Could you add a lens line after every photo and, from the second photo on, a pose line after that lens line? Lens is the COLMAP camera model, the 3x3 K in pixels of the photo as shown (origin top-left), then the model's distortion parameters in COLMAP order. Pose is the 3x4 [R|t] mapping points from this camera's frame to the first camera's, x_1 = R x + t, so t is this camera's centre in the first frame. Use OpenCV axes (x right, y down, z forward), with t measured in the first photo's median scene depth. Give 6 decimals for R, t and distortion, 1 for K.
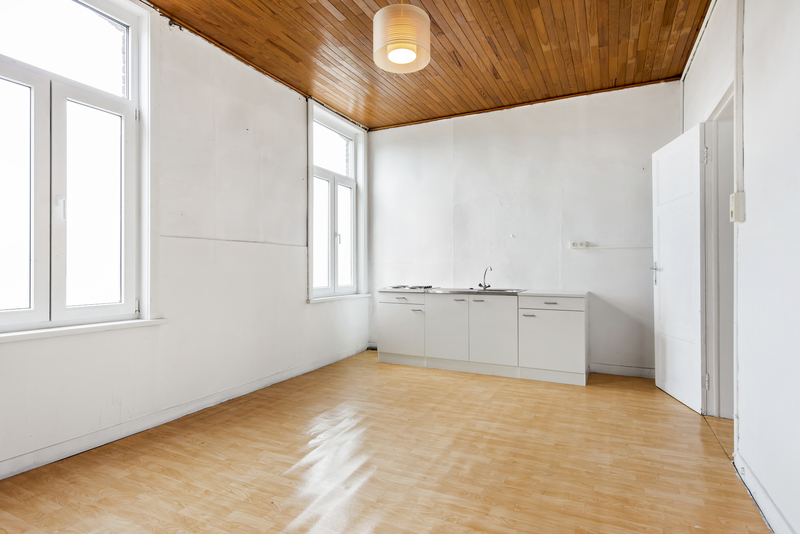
lens RADIAL K [[416.8, 0, 401.2], [0, 416.8, 266.8], [0, 0, 1]] dist [-0.001561, -0.000170]
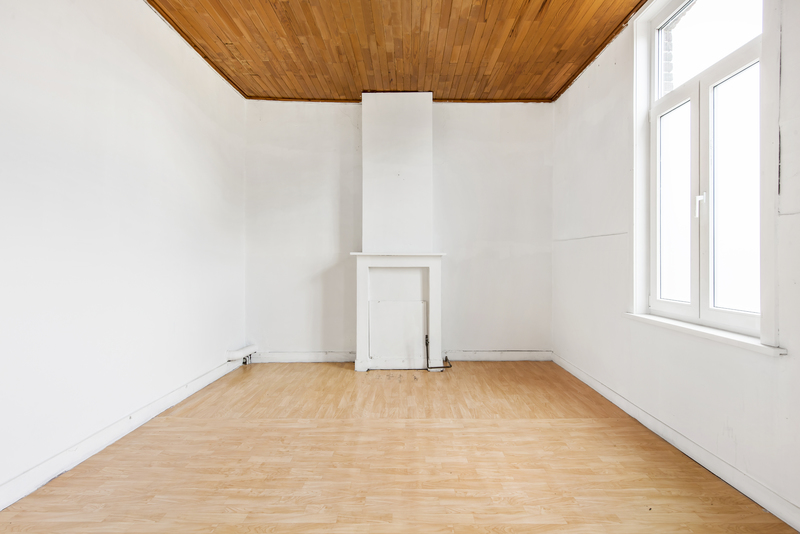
lens RADIAL K [[416.8, 0, 404.2], [0, 416.8, 263.7], [0, 0, 1]] dist [-0.001561, -0.000170]
pose [[-0.900914, -0.005591, -0.433963, 0.262102], [-0.007450, 0.999969, 0.002583, -0.000118], [0.433935, 0.005560, -0.900927, 1.736376]]
